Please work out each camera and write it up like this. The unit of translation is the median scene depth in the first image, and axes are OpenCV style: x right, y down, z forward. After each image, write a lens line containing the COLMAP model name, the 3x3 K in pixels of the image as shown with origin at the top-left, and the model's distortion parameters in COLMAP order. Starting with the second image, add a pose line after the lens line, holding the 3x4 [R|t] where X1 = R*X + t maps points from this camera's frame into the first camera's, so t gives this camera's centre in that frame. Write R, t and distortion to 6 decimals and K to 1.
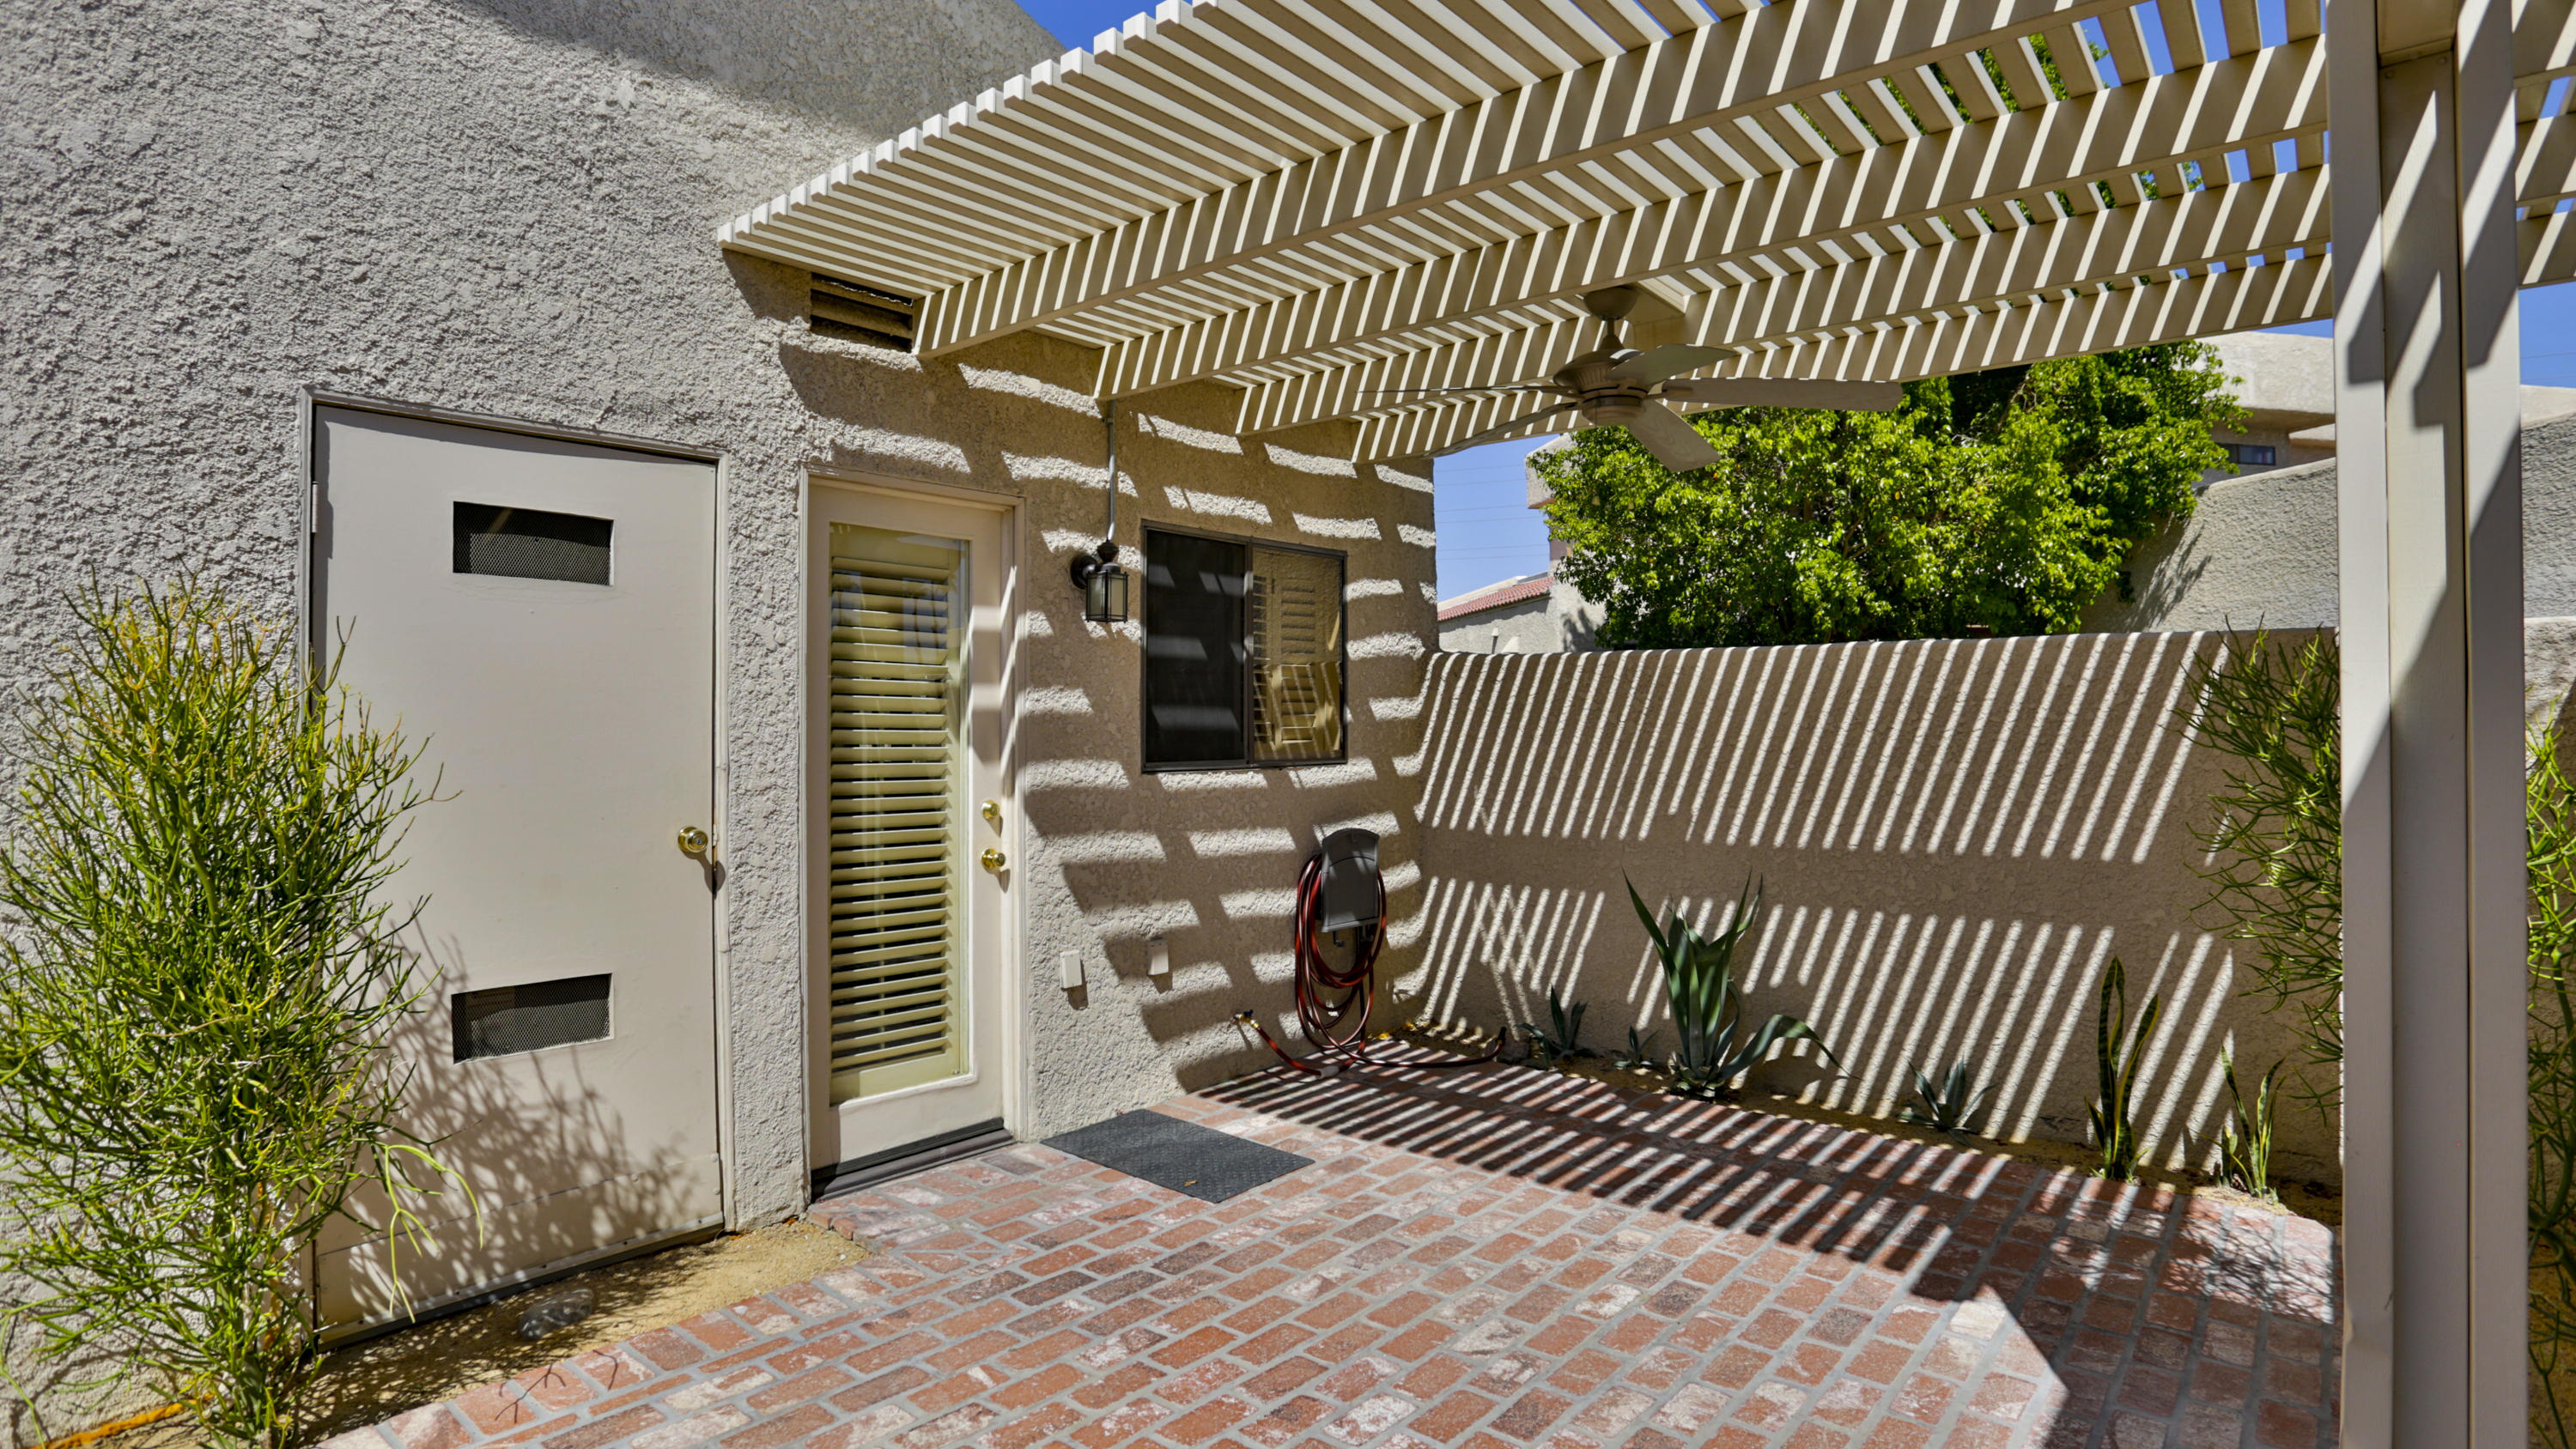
lens RADIAL K [[1327.1, 0, 1287.6], [0, 1327.1, 709.4], [0, 0, 1]] dist [-0.082969, 0.037724]
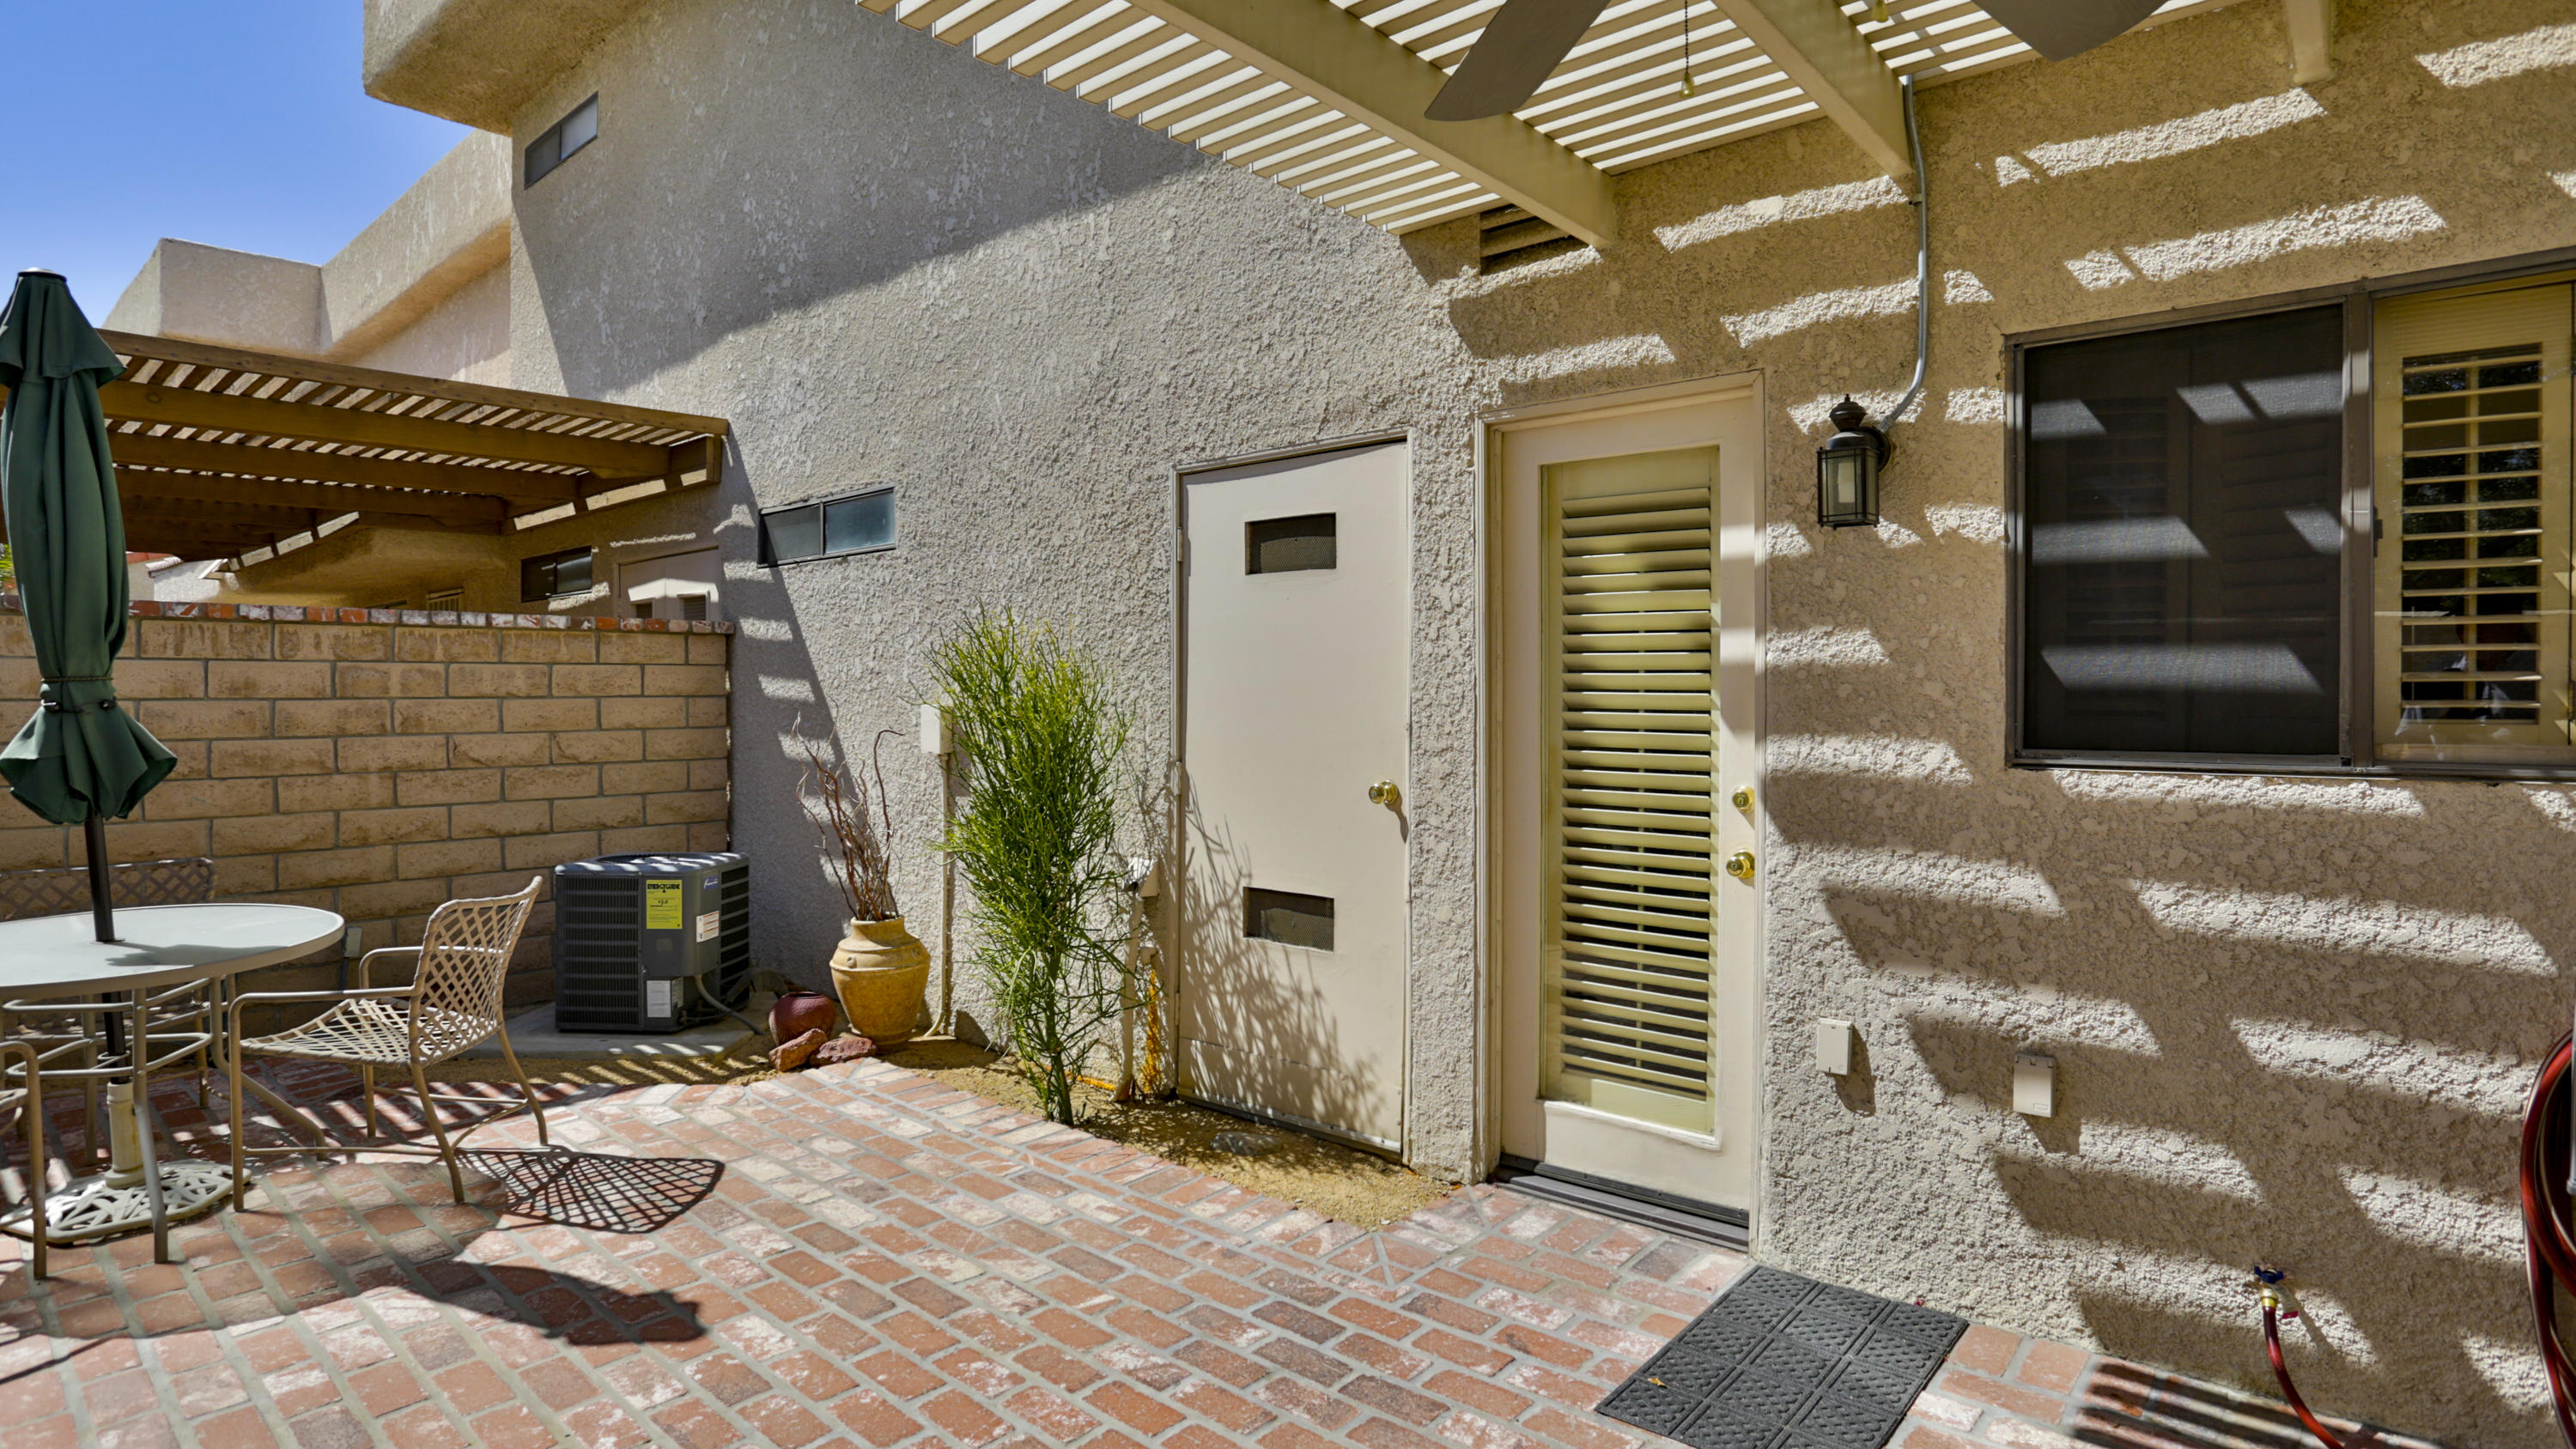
lens RADIAL K [[1327.1, 0, 1287.6], [0, 1327.1, 709.4], [0, 0, 1]] dist [-0.082969, 0.037724]
pose [[-0.029504, 0.015427, -0.999446, 0.623037], [0.017226, 0.999740, 0.014923, 0.012115], [0.999416, -0.016776, -0.029762, 0.908330]]
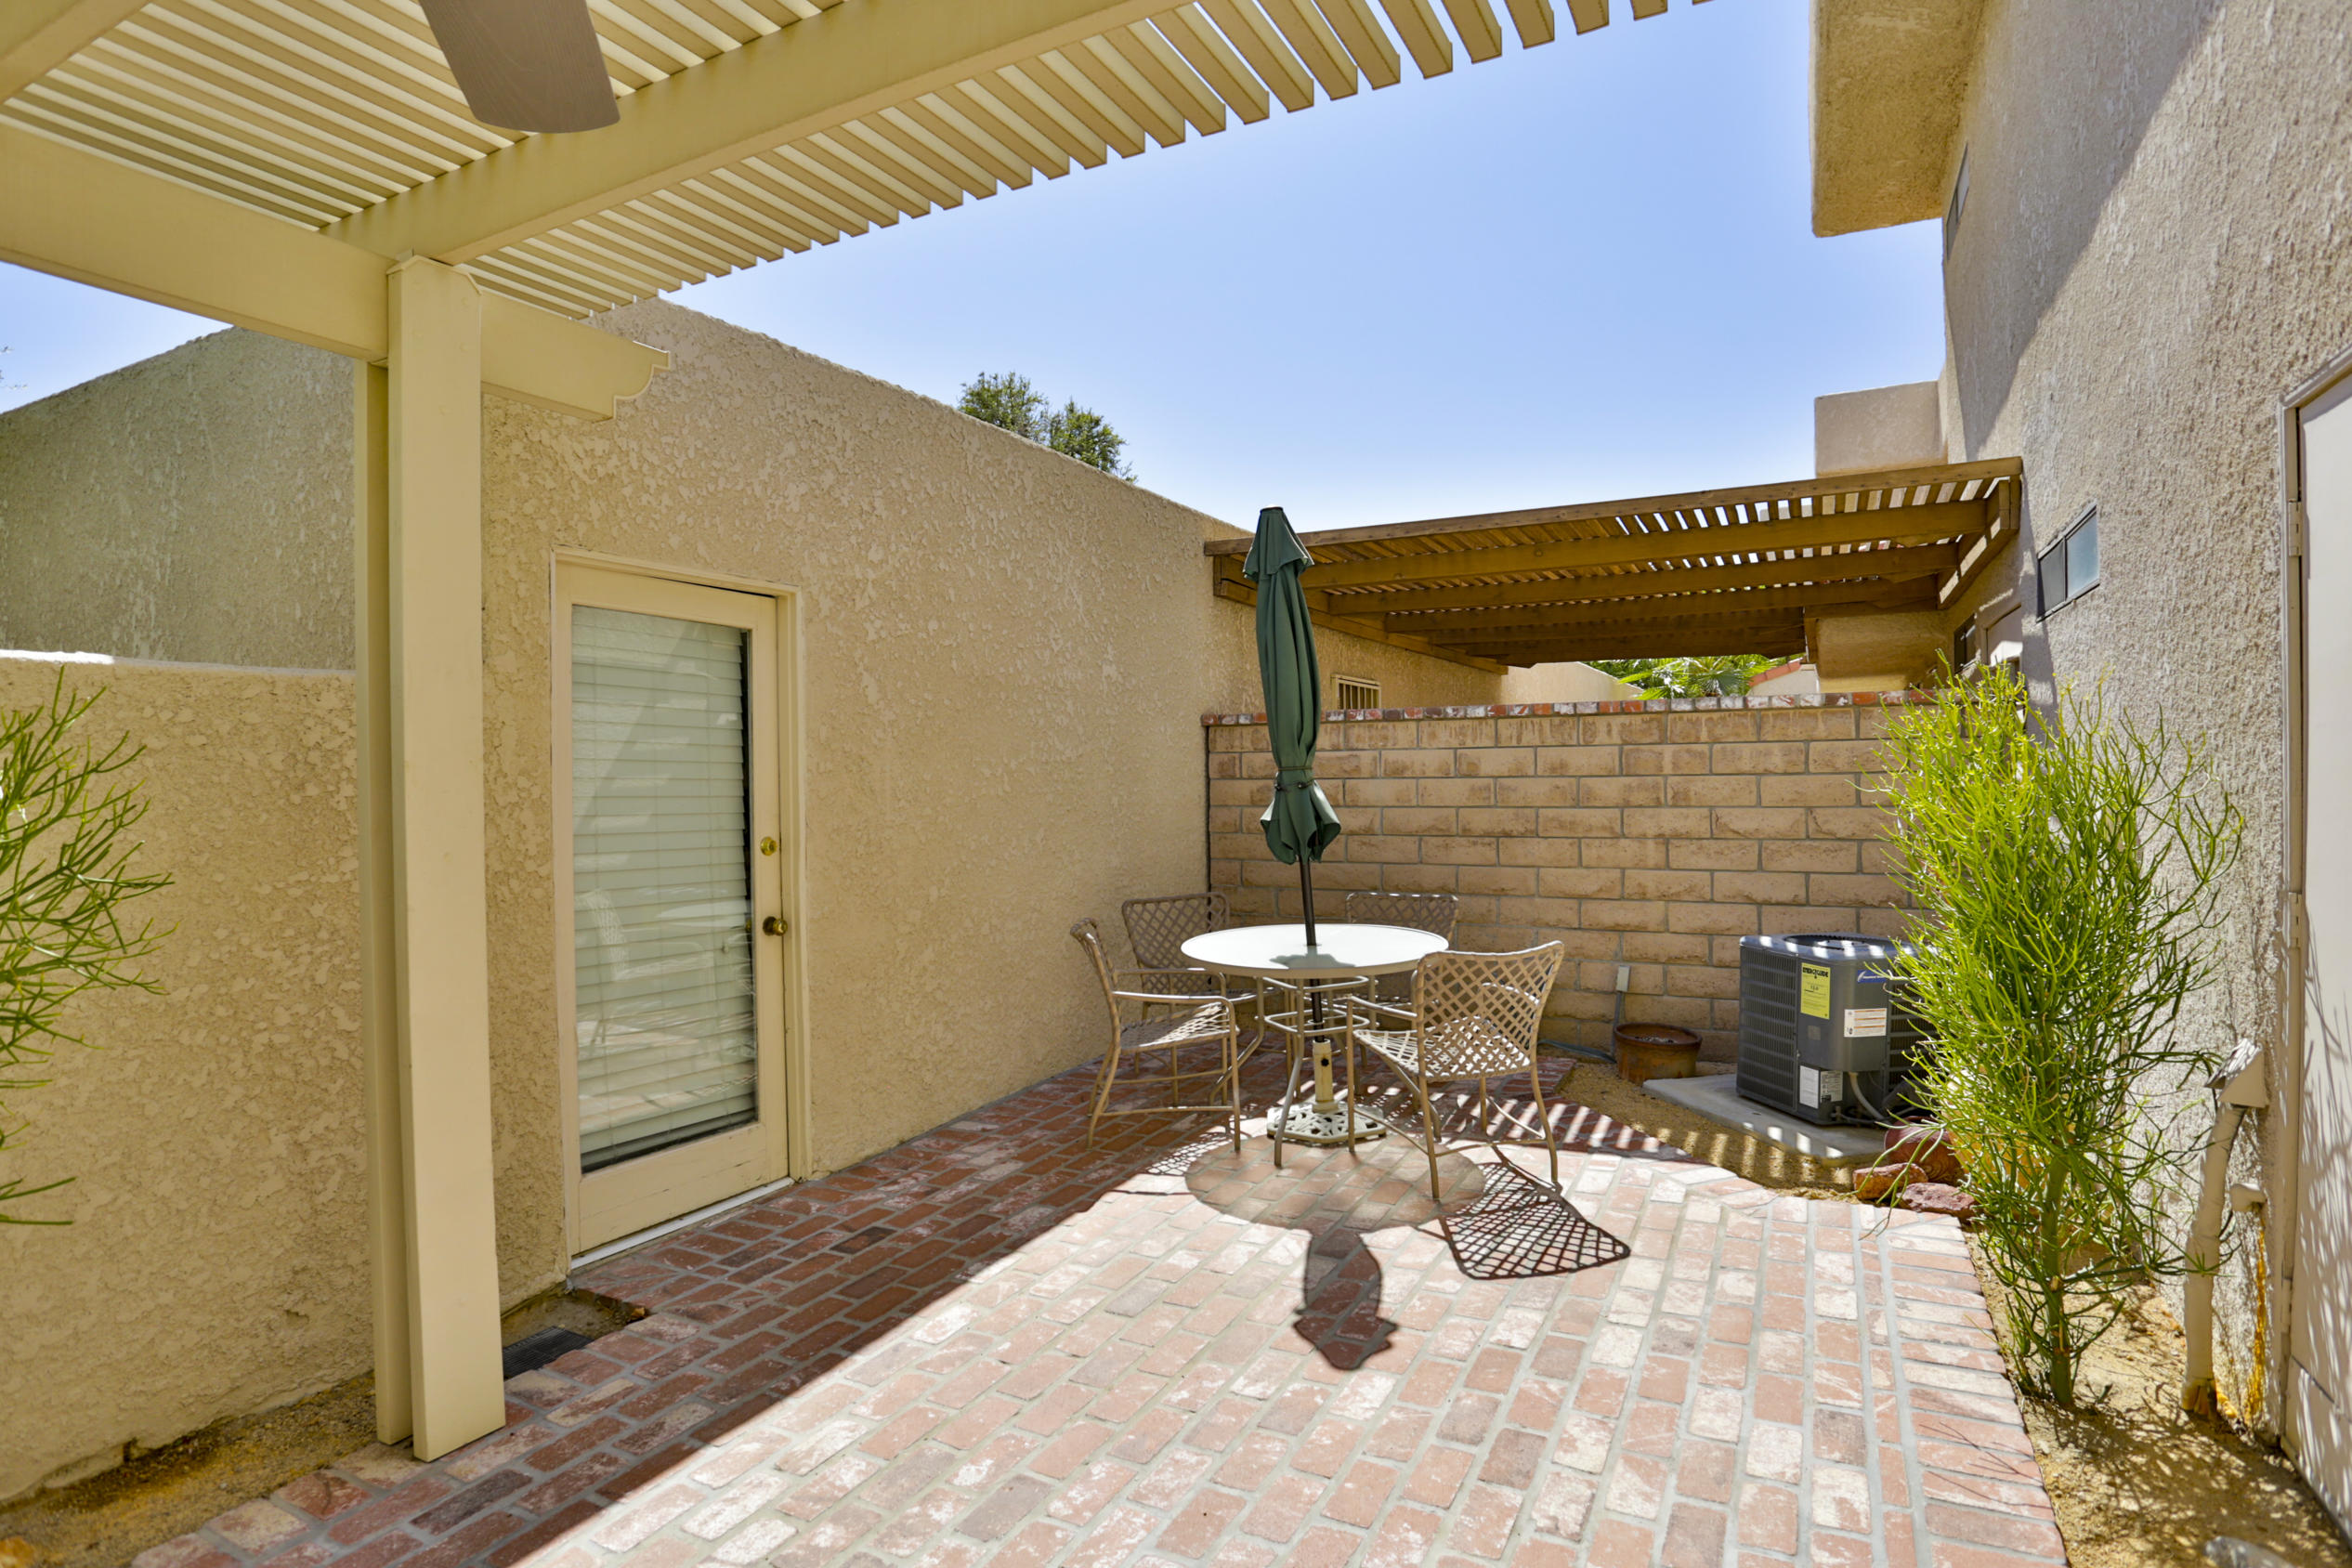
lens RADIAL K [[1208.7, 0, 1177.4], [0, 1208.7, 775.3], [0, 0, 1]] dist [-0.067815, 0.027155]
pose [[-0.979869, 0.017269, -0.198893, 0.132938], [0.019701, 0.999753, -0.010253, 0.007233], [0.198667, -0.013965, -0.979968, 1.272731]]
